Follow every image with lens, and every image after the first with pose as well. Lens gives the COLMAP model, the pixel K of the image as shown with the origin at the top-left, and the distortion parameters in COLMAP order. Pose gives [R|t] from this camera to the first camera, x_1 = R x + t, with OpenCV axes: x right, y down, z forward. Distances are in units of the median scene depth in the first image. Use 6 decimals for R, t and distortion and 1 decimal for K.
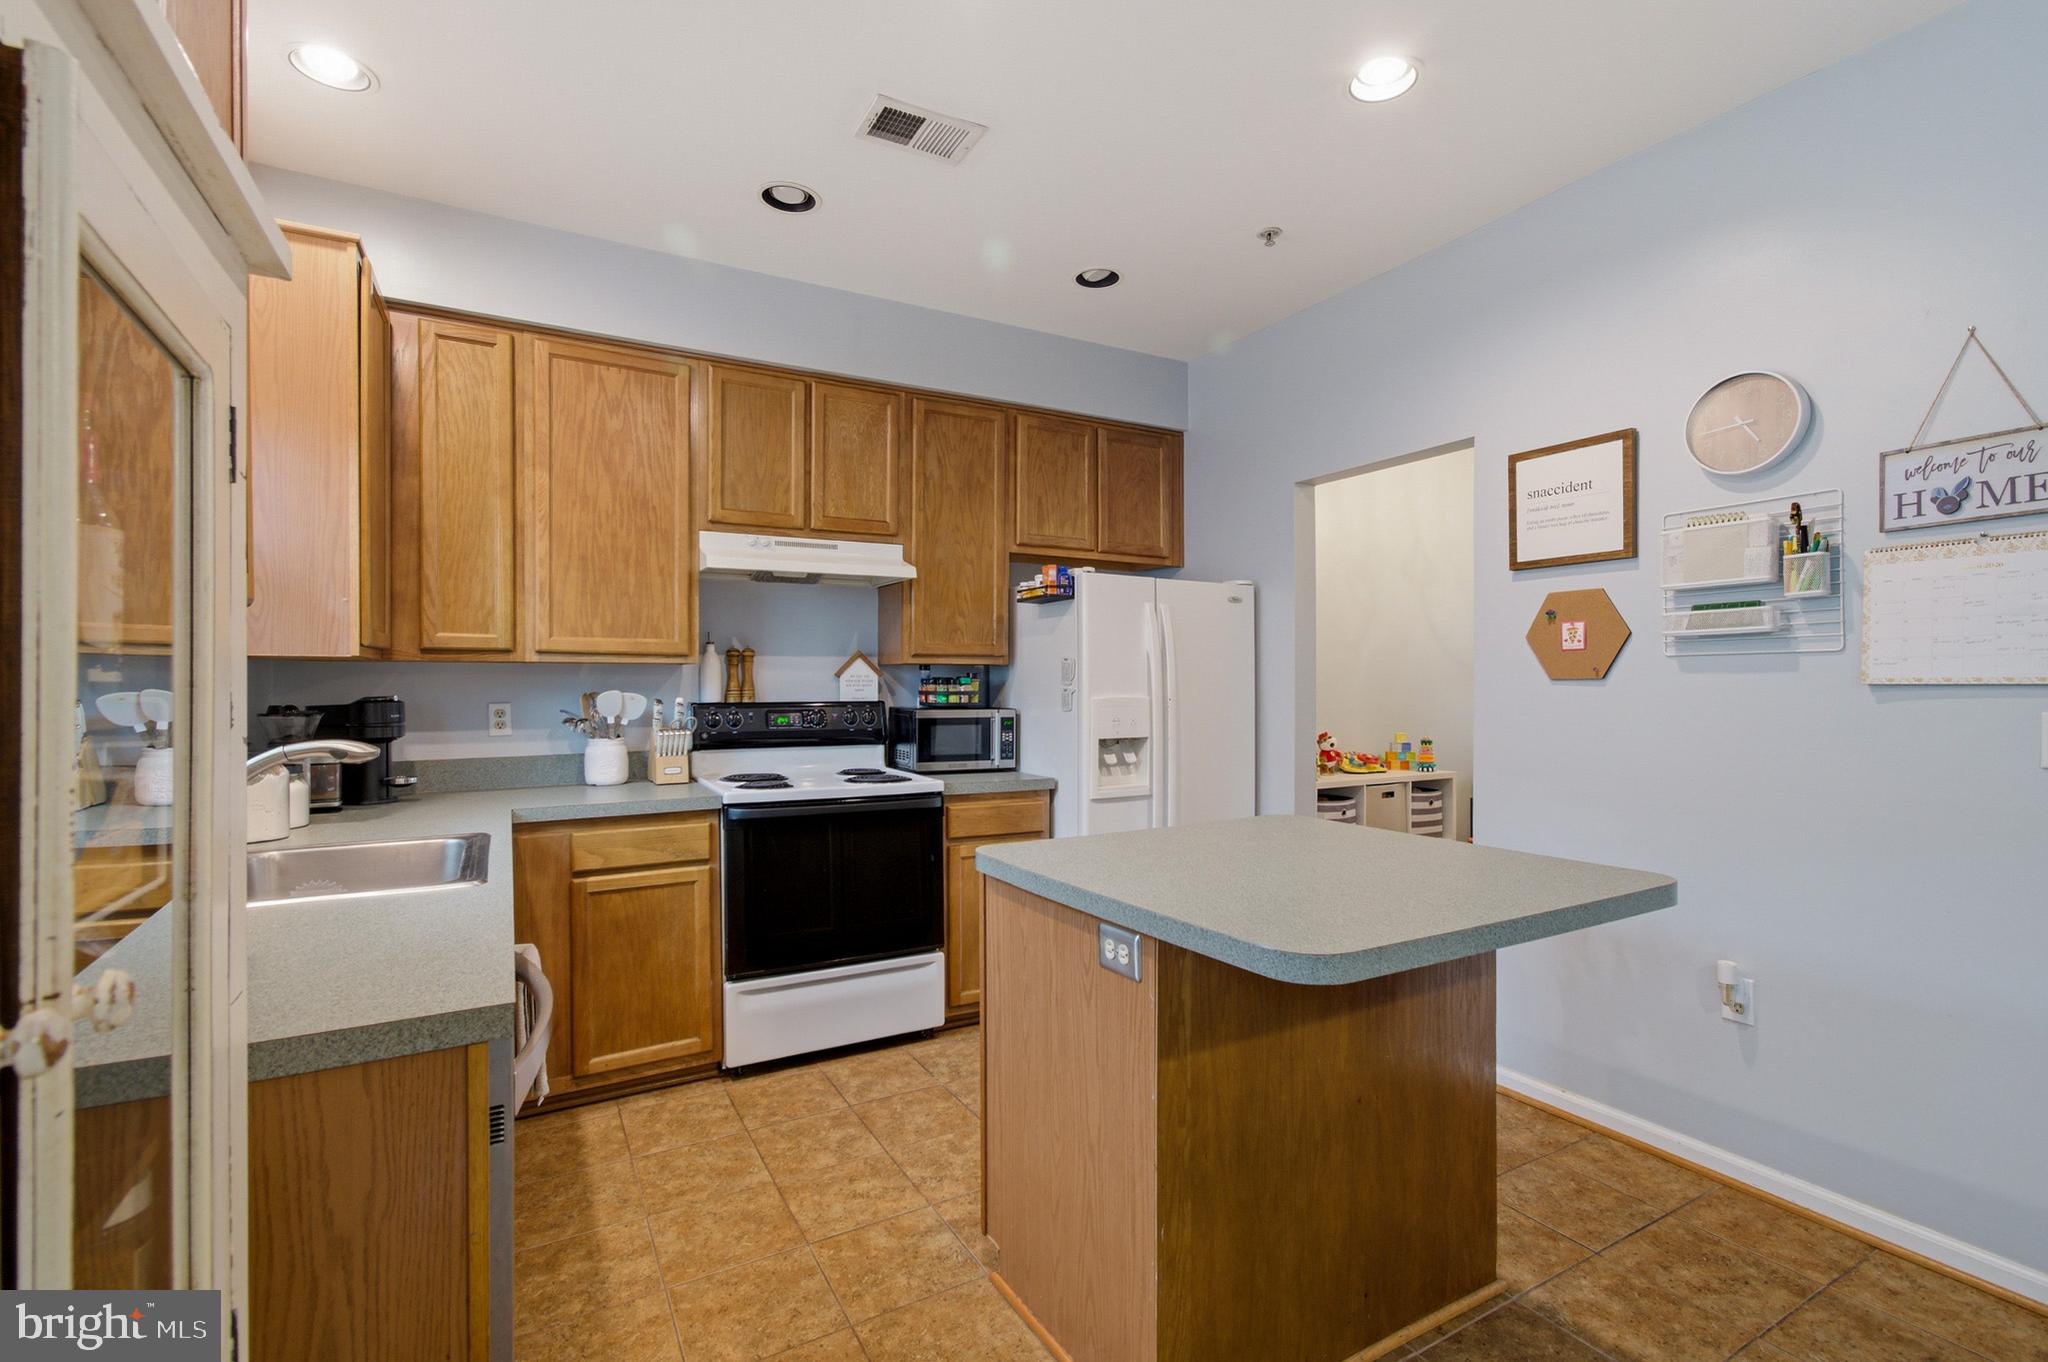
lens RADIAL K [[912.0, 0, 1023.7], [0, 912.0, 689.4], [0, 0, 1]] dist [-0.007087, 0.002707]
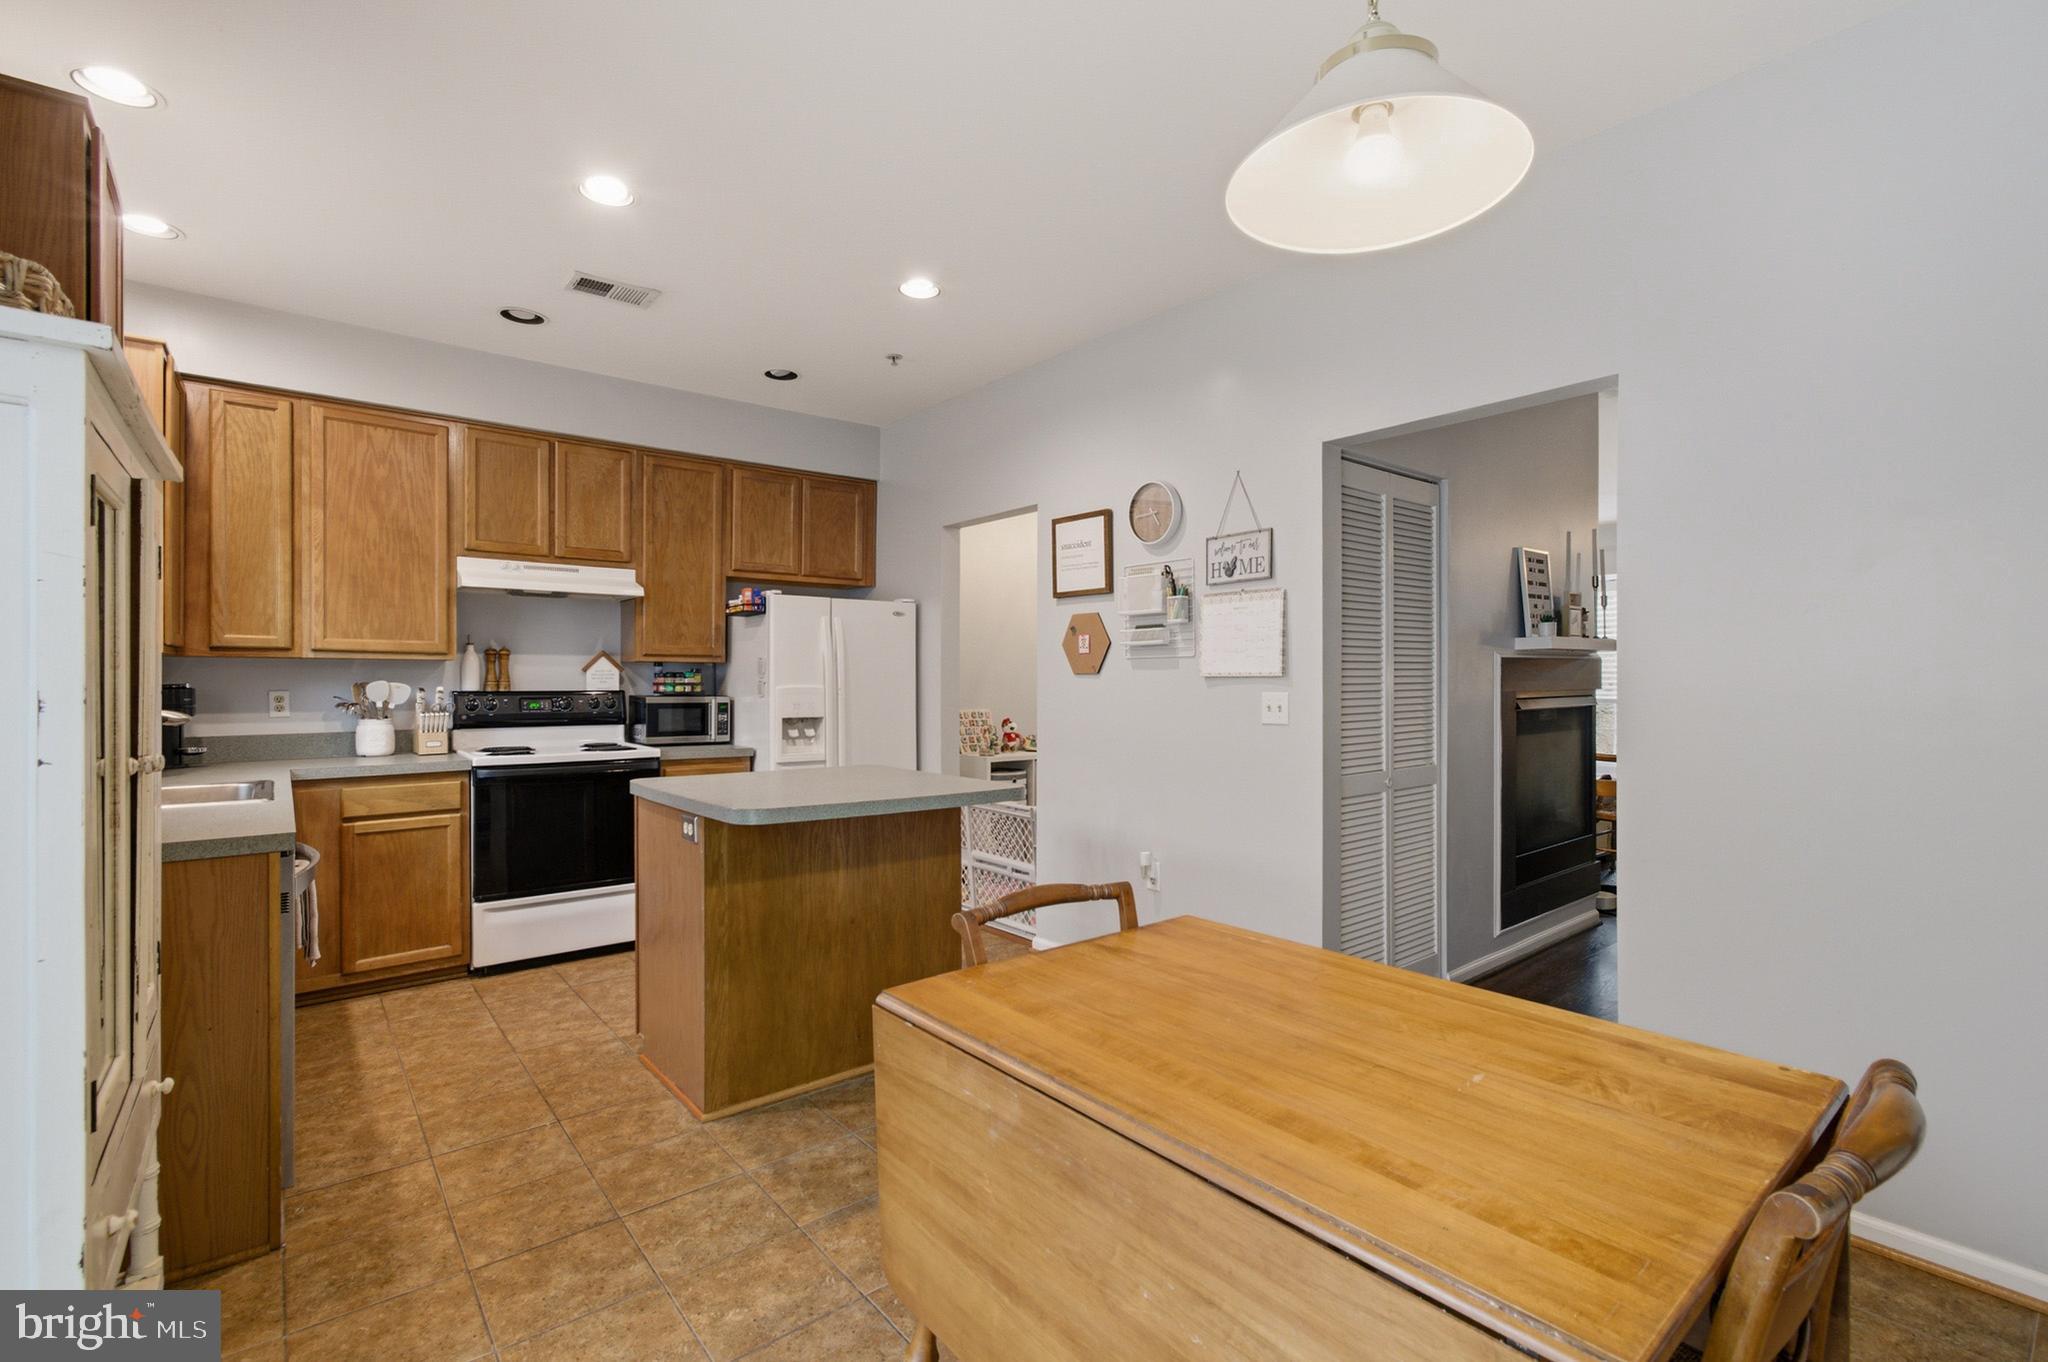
lens RADIAL K [[912.0, 0, 1031.5], [0, 912.0, 685.4], [0, 0, 1]] dist [-0.007087, 0.002707]
pose [[0.984718, 0.001103, 0.174154, 0.236242], [-0.000401, 0.999992, -0.004064, 0.013411], [-0.174157, 0.003932, 0.984710, -0.431520]]
